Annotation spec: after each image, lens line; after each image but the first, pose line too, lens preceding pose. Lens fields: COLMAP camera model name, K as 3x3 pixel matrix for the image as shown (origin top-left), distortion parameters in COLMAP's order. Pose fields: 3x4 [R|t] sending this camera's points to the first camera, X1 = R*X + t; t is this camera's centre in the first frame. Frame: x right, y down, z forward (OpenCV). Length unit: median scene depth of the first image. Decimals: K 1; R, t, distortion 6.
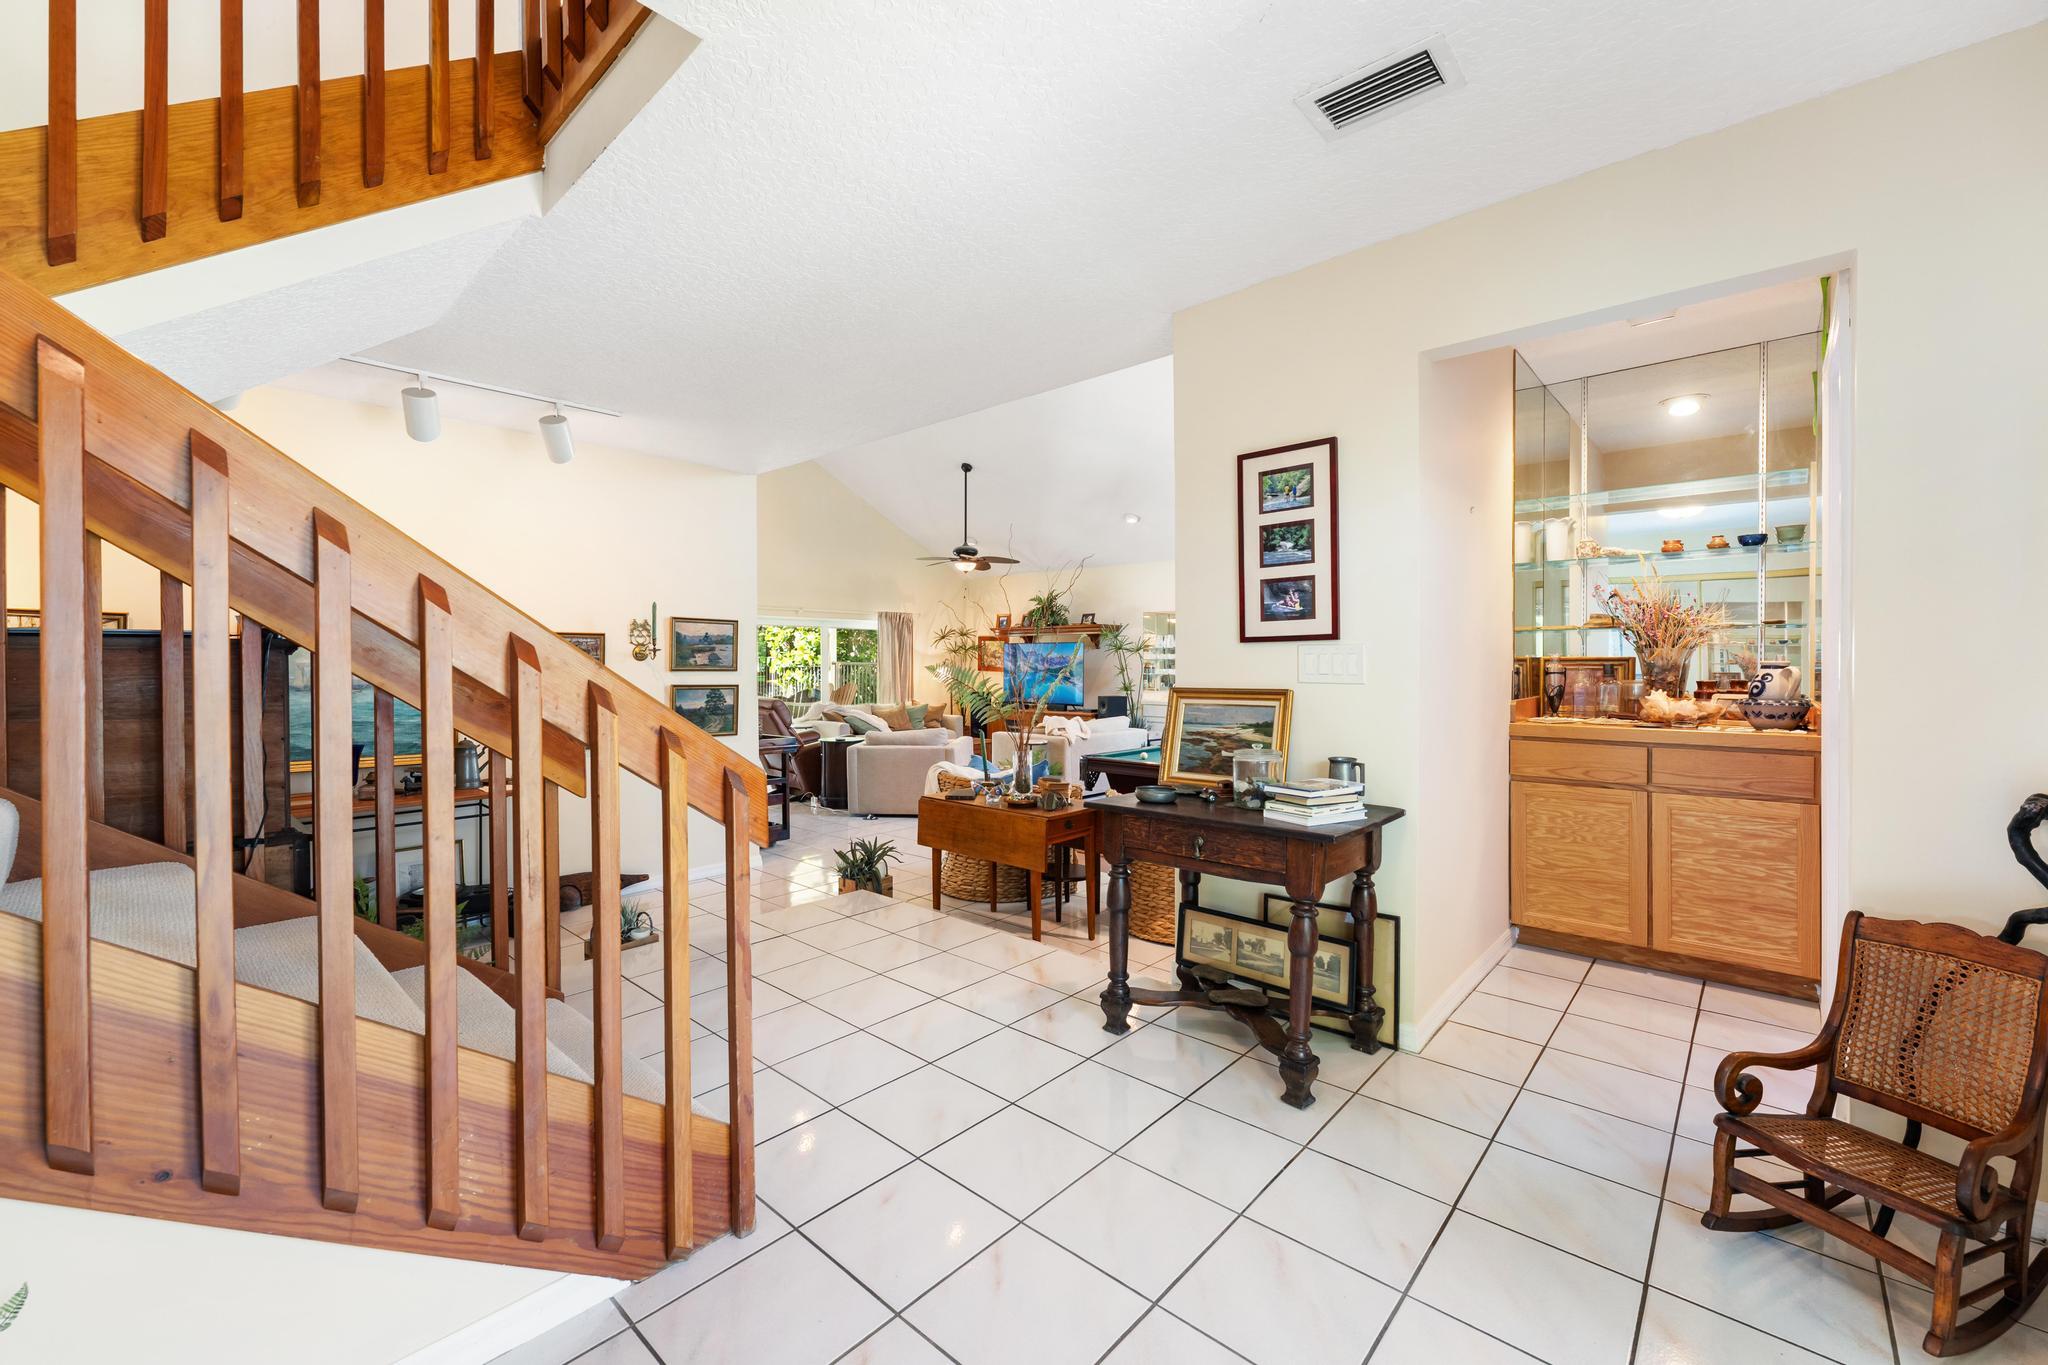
lens RADIAL K [[826.1, 0, 1032.5], [0, 826.1, 681.2], [0, 0, 1]] dist [-0.001246, 0.001027]
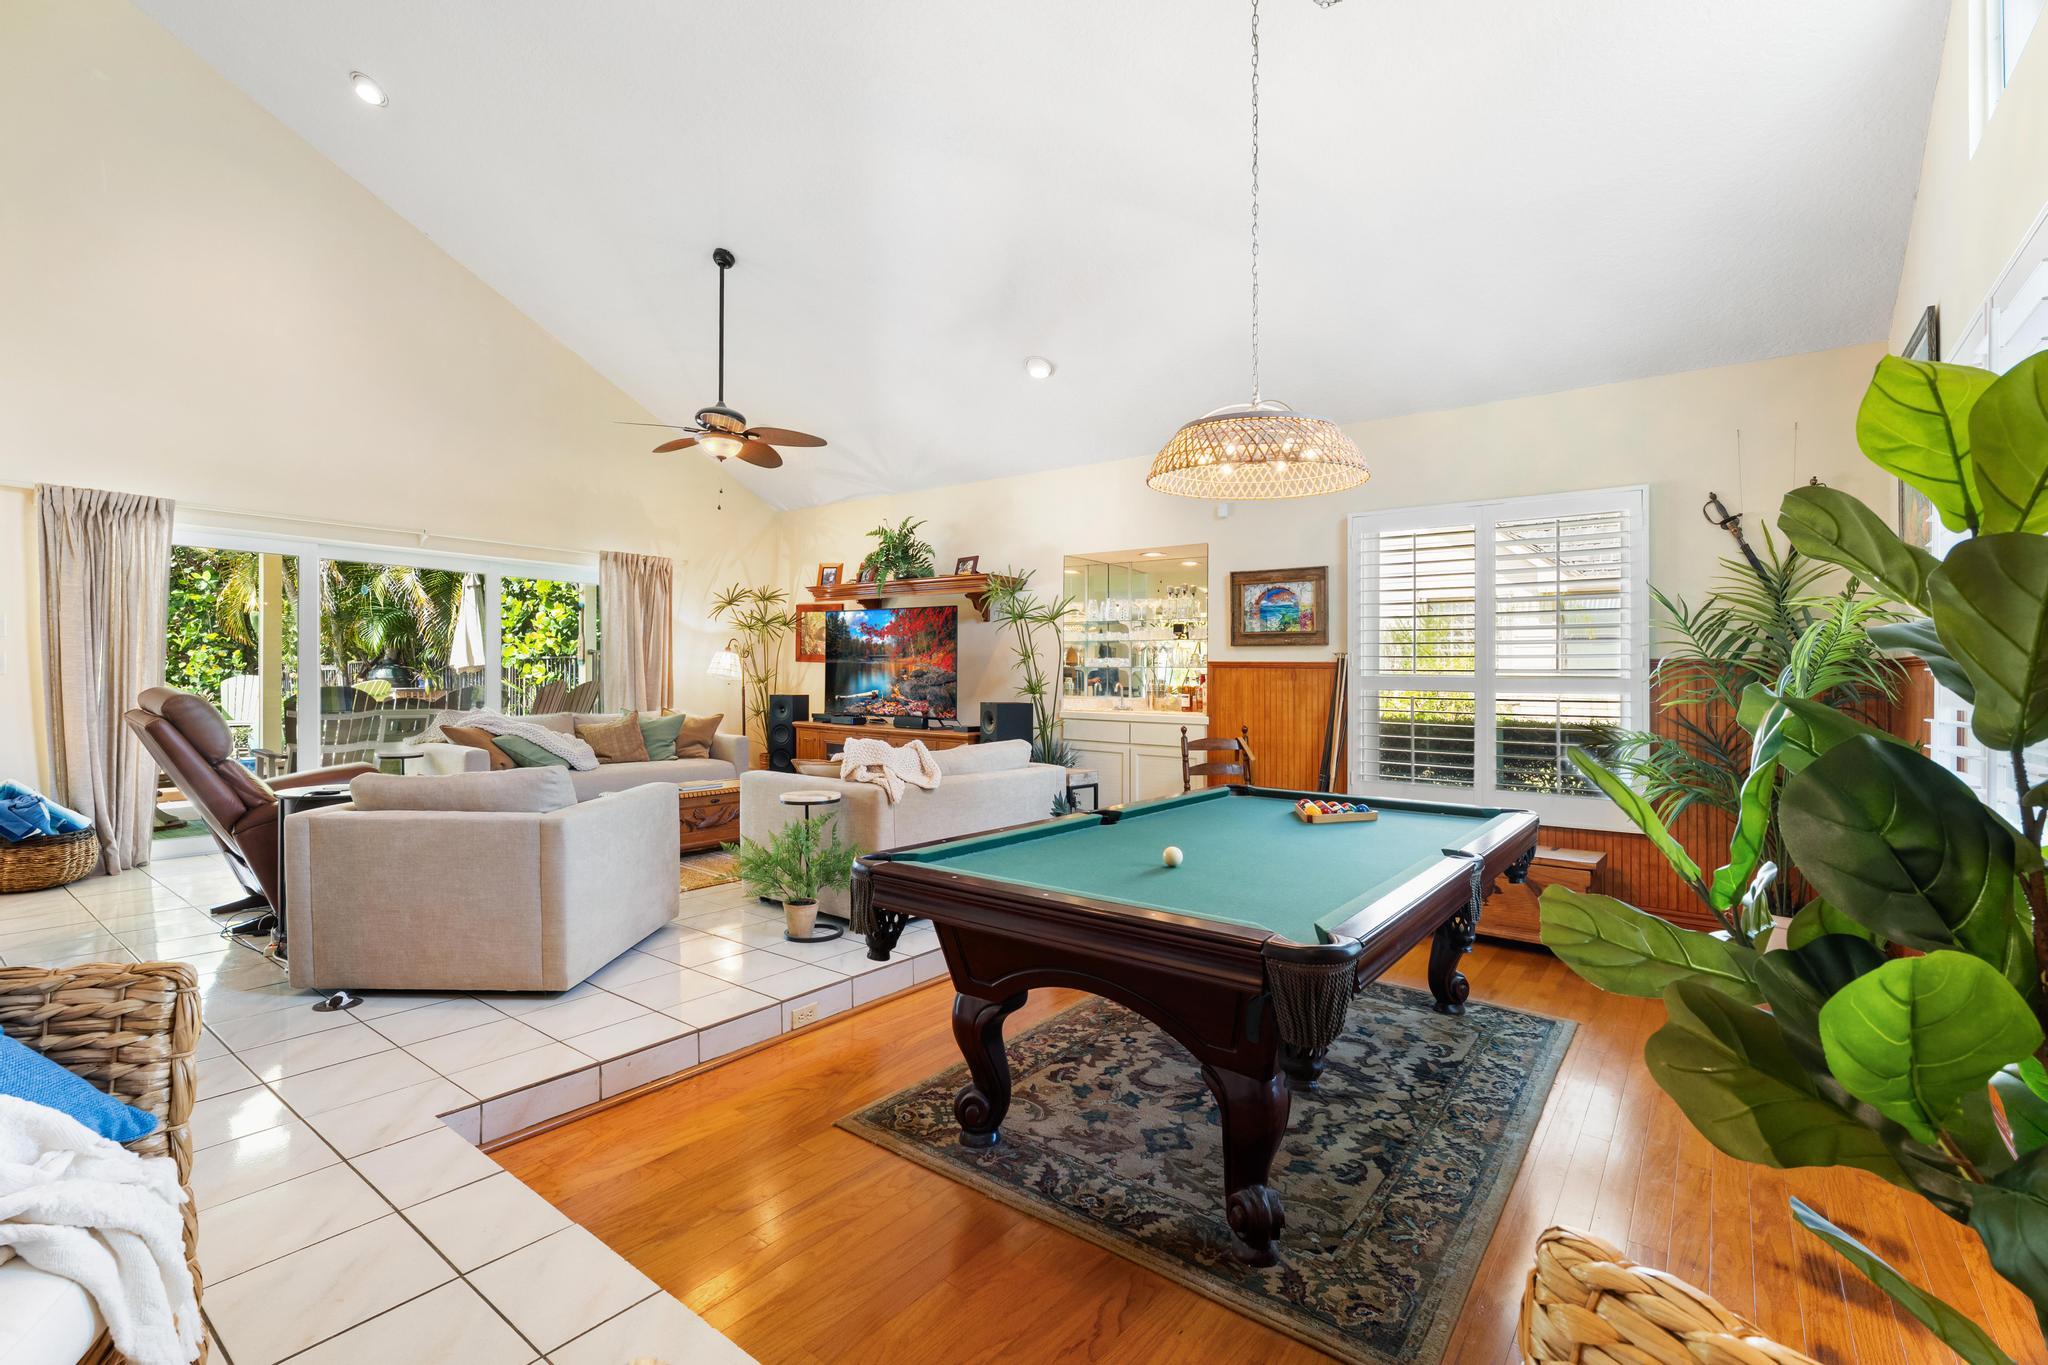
lens RADIAL K [[900.0, 0, 1012.4], [0, 900.0, 684.3], [0, 0, 1]] dist [0.001143, 0.000682]
pose [[0.997706, 0.009966, 0.066960, 0.056404], [-0.009051, 0.999862, -0.013953, 0.013514], [-0.067090, 0.013315, 0.997658, 0.374715]]
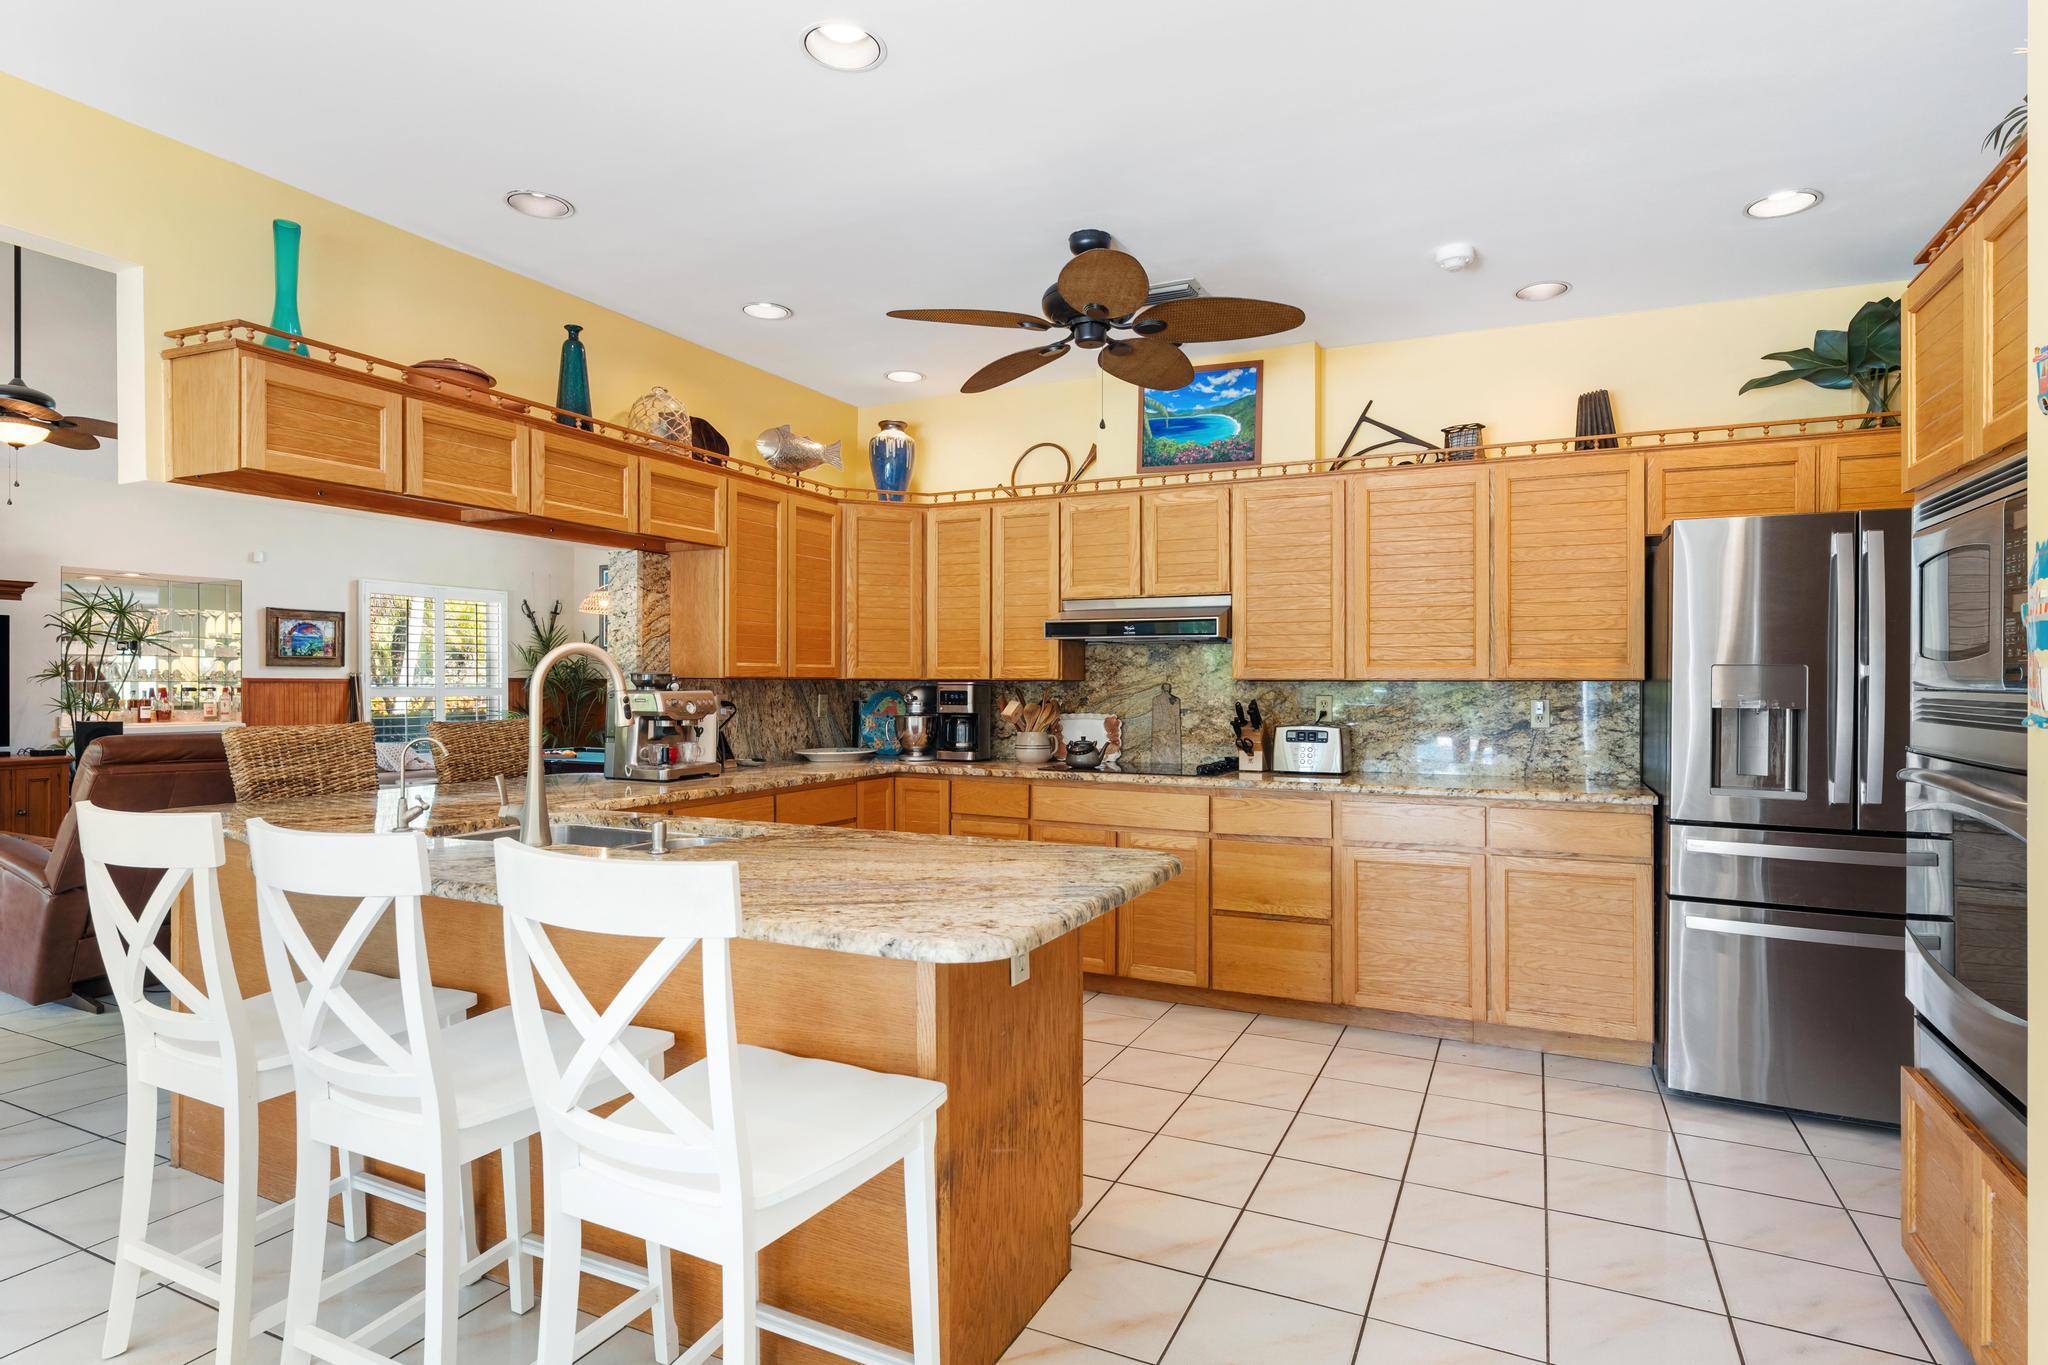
lens RADIAL K [[1075.8, 0, 1019.7], [0, 1075.8, 678.0], [0, 0, 1]] dist [0.003147, -0.000566]
pose [[-0.273203, -0.000870, 0.961956, -0.676354], [0.018124, 0.999817, 0.006052, -0.002748], [-0.961786, 0.019088, -0.273137, 0.570169]]
